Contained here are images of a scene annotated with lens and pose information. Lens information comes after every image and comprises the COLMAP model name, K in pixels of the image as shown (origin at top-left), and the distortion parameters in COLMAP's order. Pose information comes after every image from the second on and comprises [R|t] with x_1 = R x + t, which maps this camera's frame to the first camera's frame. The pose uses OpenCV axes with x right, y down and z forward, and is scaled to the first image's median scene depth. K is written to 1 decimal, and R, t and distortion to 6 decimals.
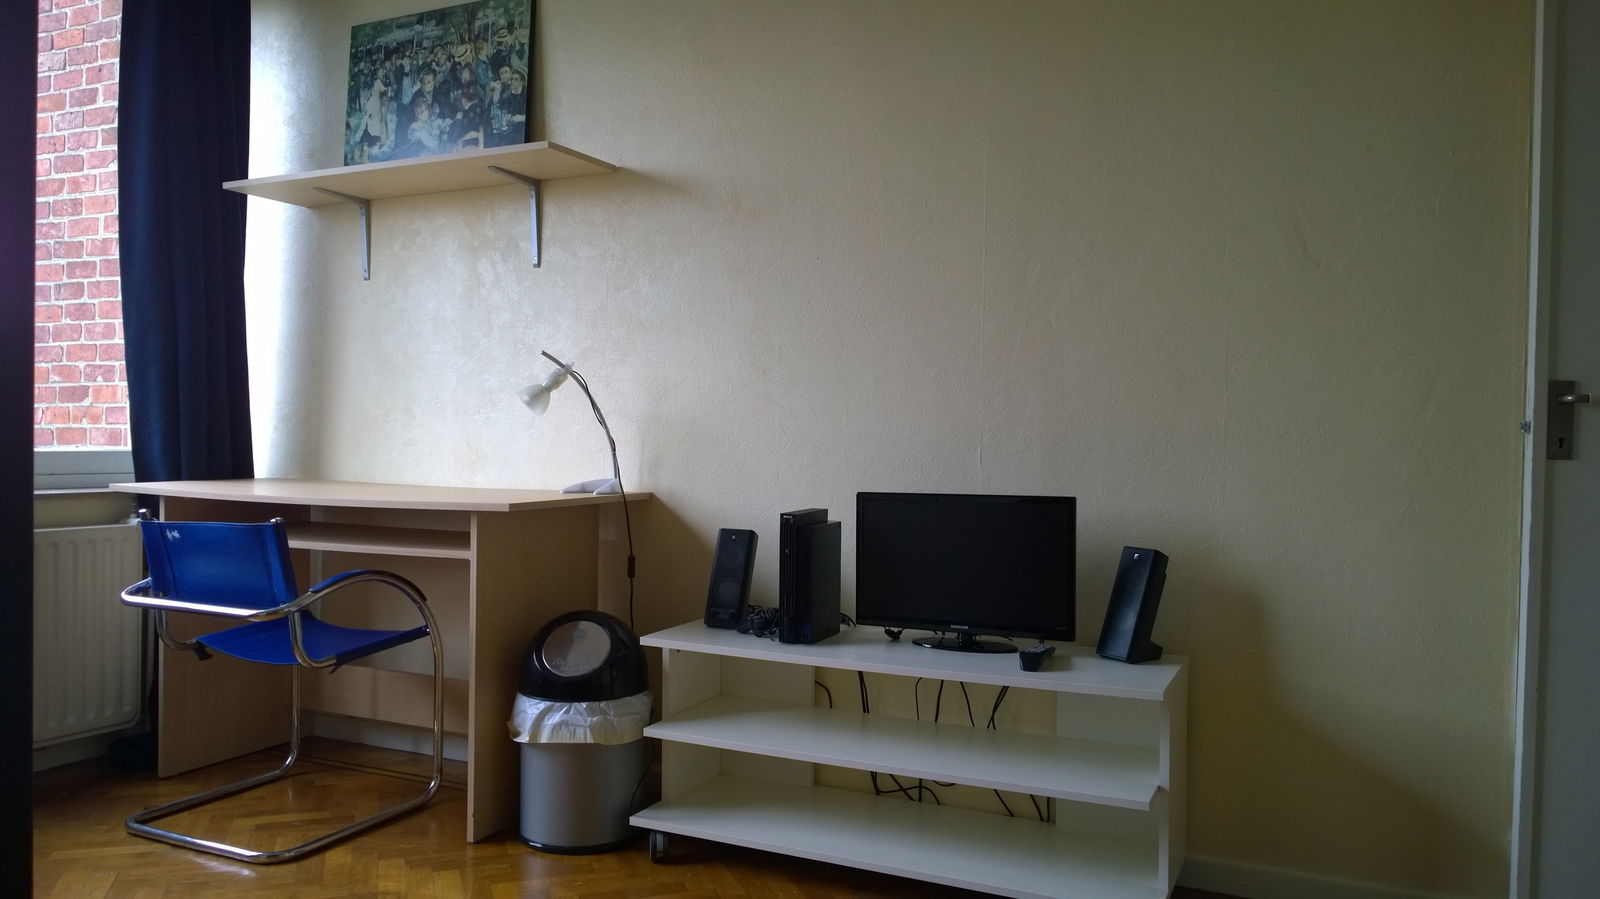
lens RADIAL K [[1147.4, 0, 774.7], [0, 1147.4, 454.0], [0, 0, 1]] dist [0.066819, -0.044110]
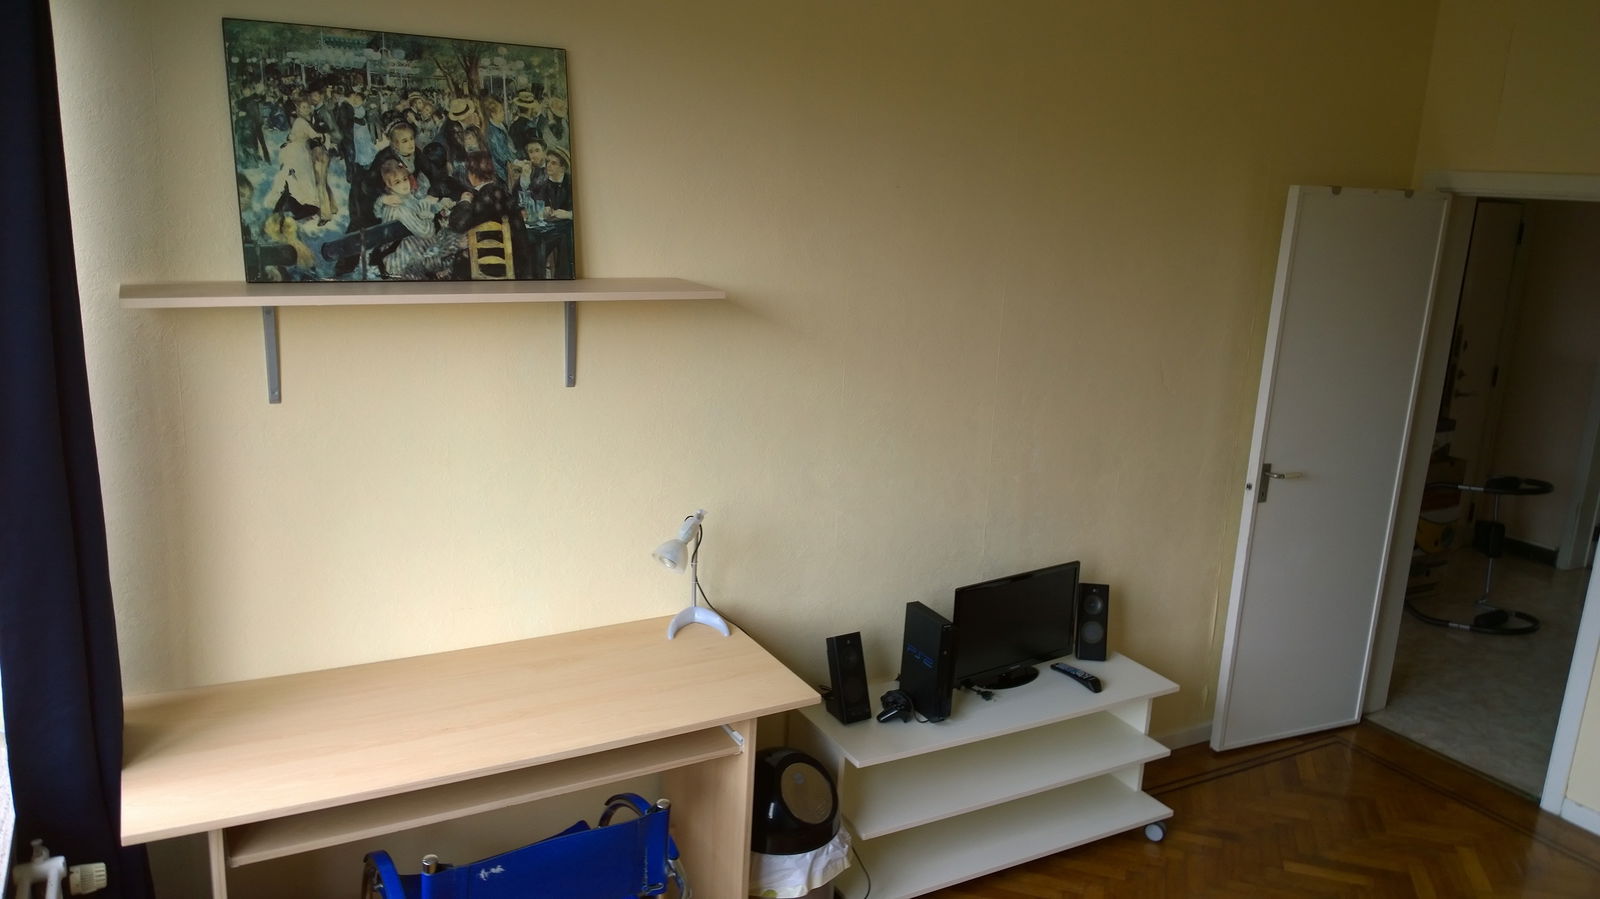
lens RADIAL K [[1147.4, 0, 774.7], [0, 1147.4, 454.0], [0, 0, 1]] dist [0.066819, -0.044110]
pose [[0.580132, -0.181233, 0.794104, -0.784505], [-0.020104, 0.971449, 0.236394, -0.309754], [-0.814274, -0.153104, 0.559926, 0.380261]]
